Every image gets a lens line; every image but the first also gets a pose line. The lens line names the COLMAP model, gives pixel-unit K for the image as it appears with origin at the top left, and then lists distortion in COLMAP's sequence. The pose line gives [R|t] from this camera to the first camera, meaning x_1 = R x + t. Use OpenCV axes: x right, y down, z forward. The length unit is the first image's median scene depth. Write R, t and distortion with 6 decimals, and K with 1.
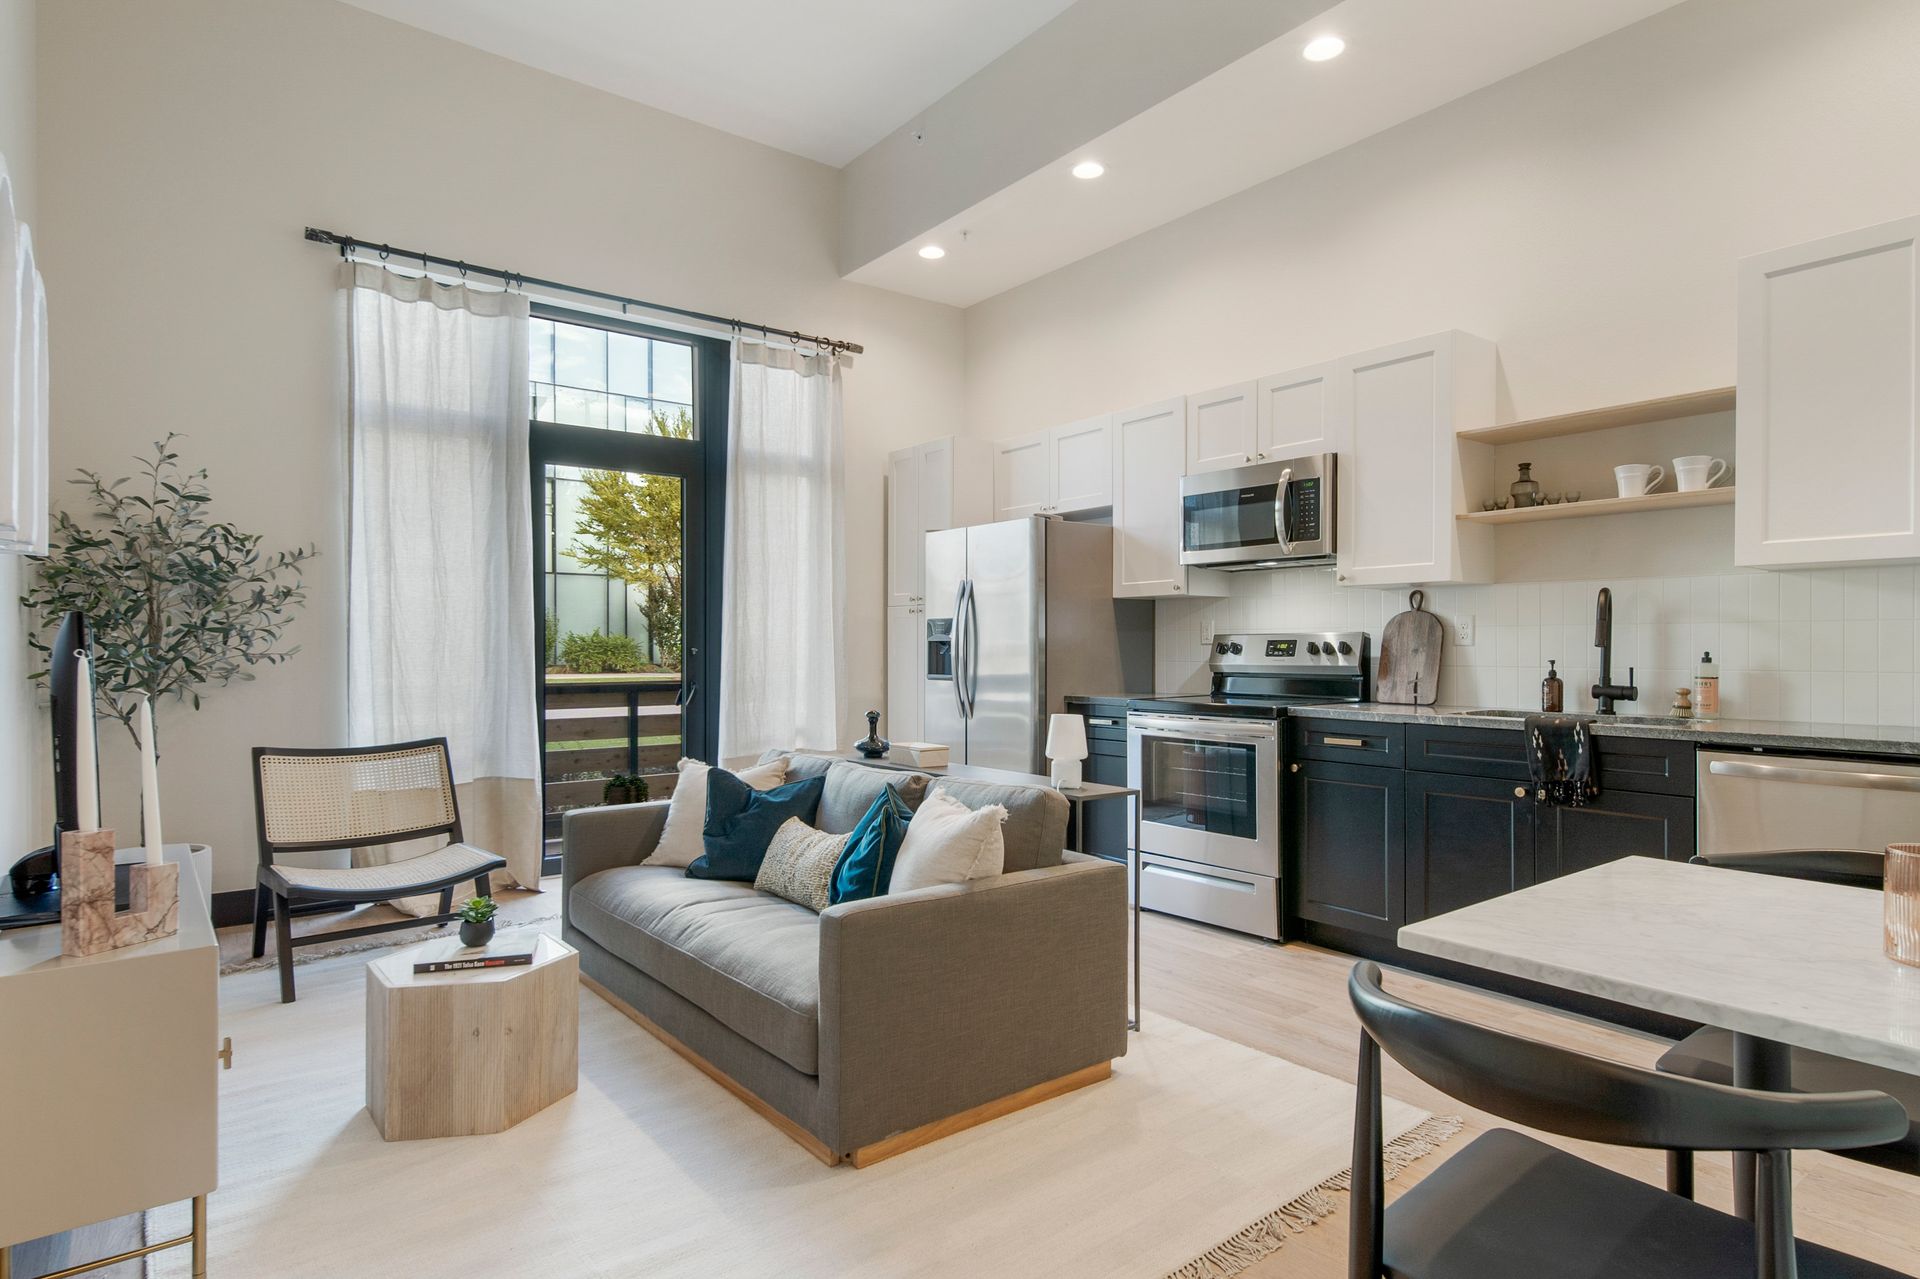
lens RADIAL K [[1026.0, 0, 960.4], [0, 1026.0, 651.7], [0, 0, 1]] dist [0.013385, -0.000364]
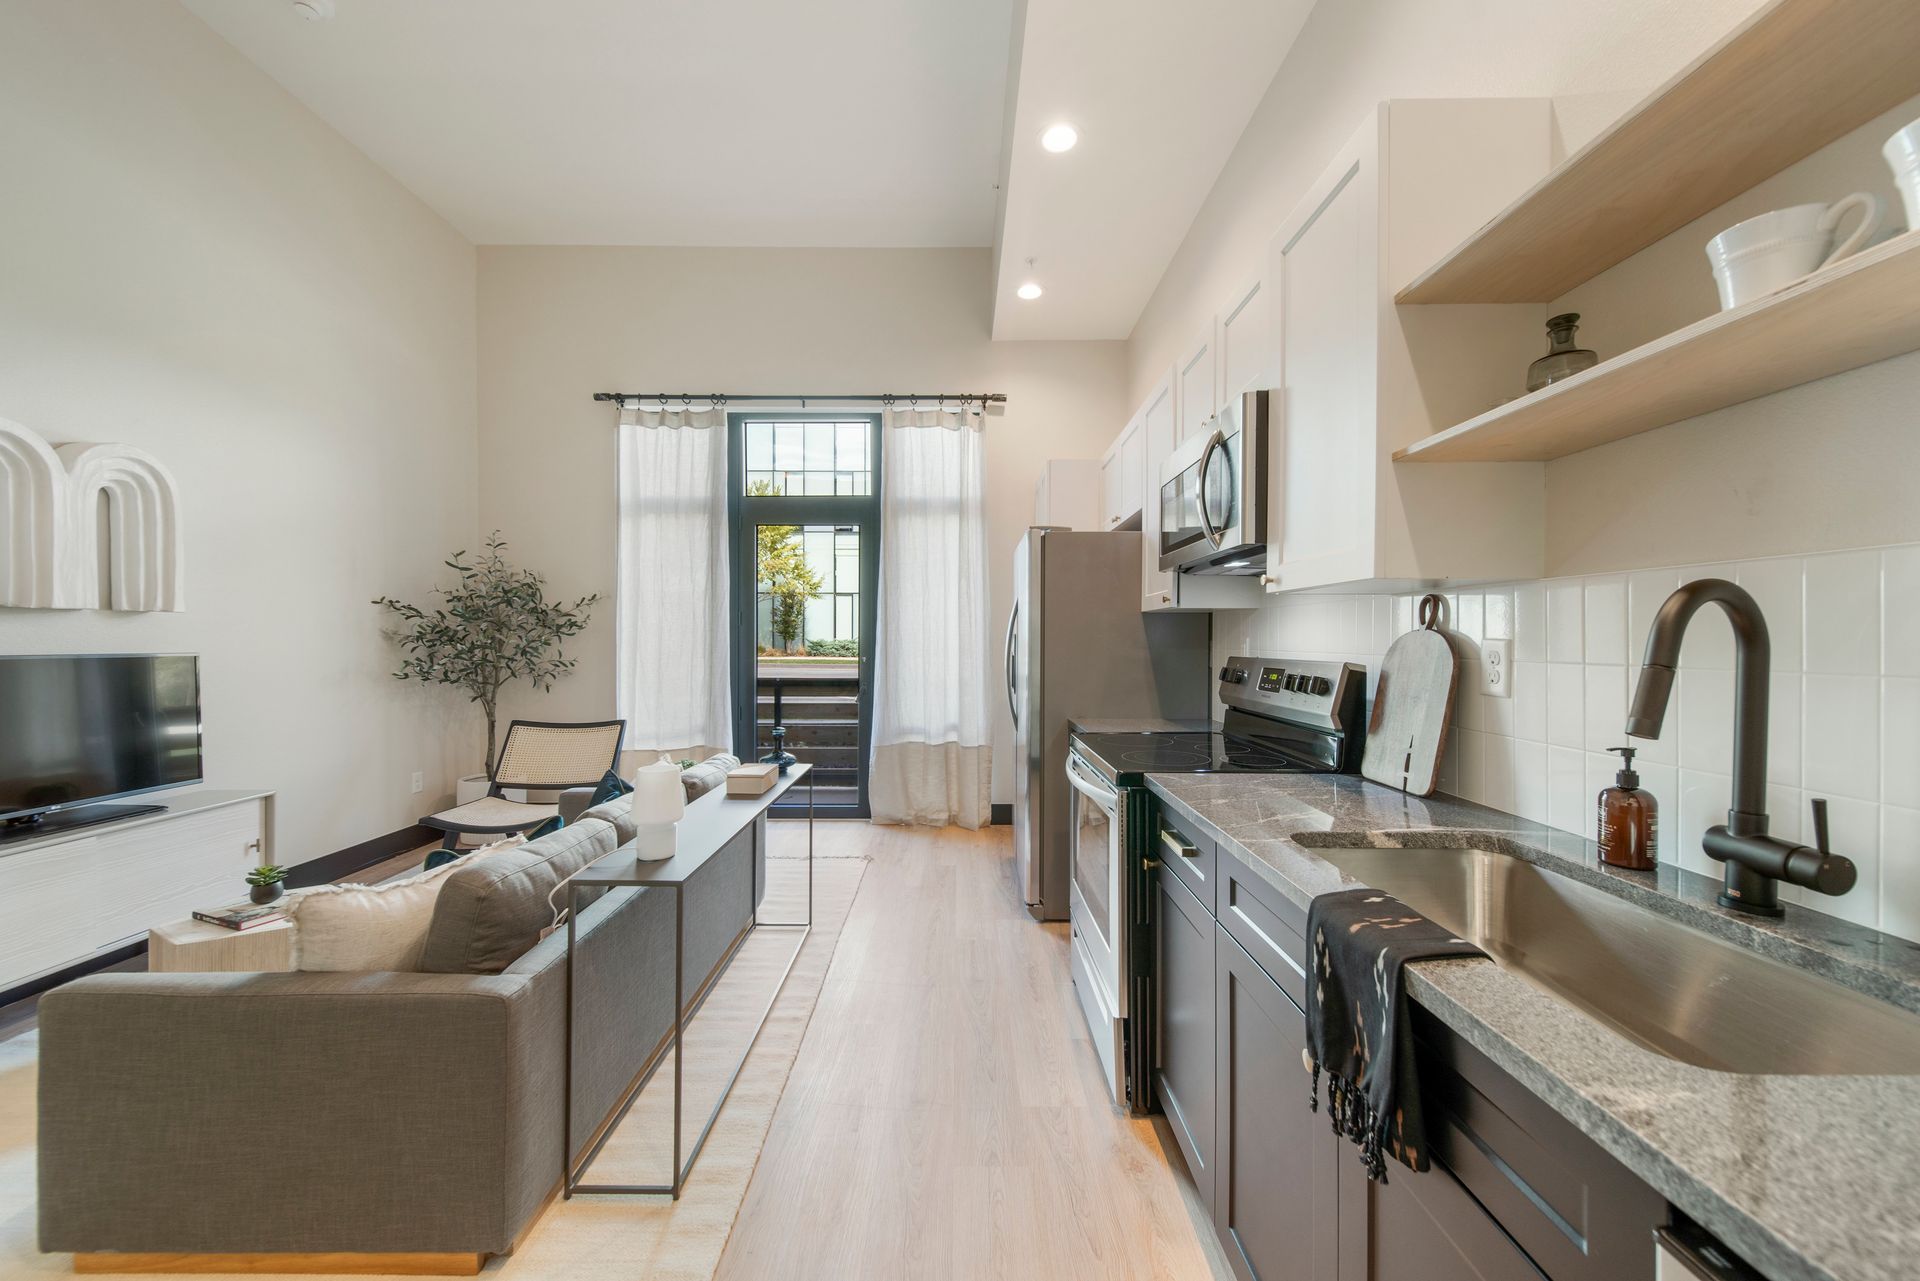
lens RADIAL K [[678.8, 0, 960.0], [0, 678.8, 640.5], [0, 0, 1]] dist [0.001564, -0.000062]
pose [[0.790002, 0.003906, -0.613092, 0.471475], [-0.005978, 0.999981, -0.001331, -0.031663], [0.613076, 0.004717, 0.790010, 0.533270]]
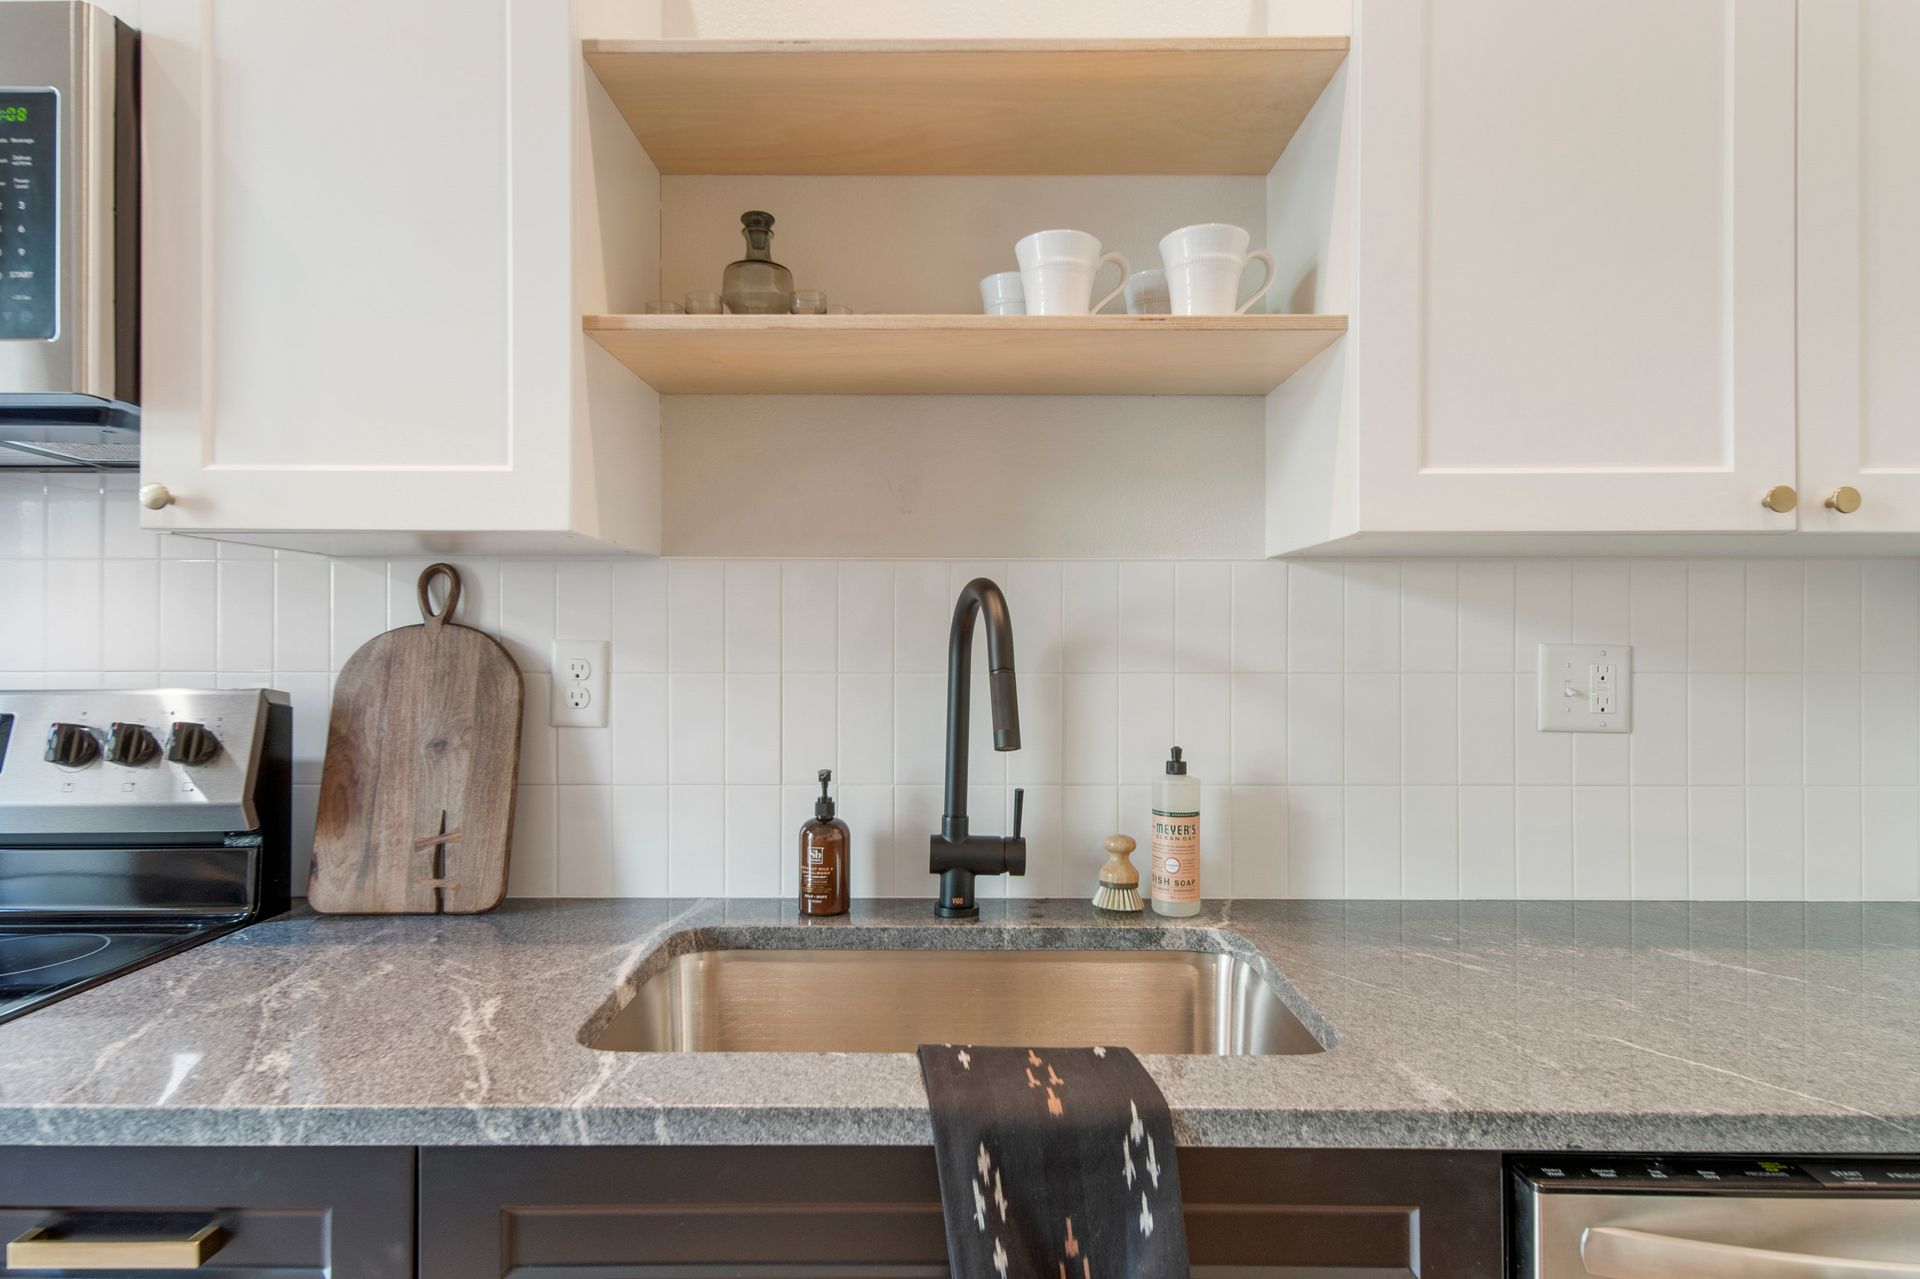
lens RADIAL K [[1025.8, 0, 950.6], [0, 1025.8, 640.5], [0, 0, 1]] dist [0.016189, -0.001337]
pose [[0.617949, 0.003381, 0.786211, 0.281747], [0.003131, 0.999972, -0.006761, -0.031725], [-0.786212, 0.006639, 0.617921, 0.660818]]
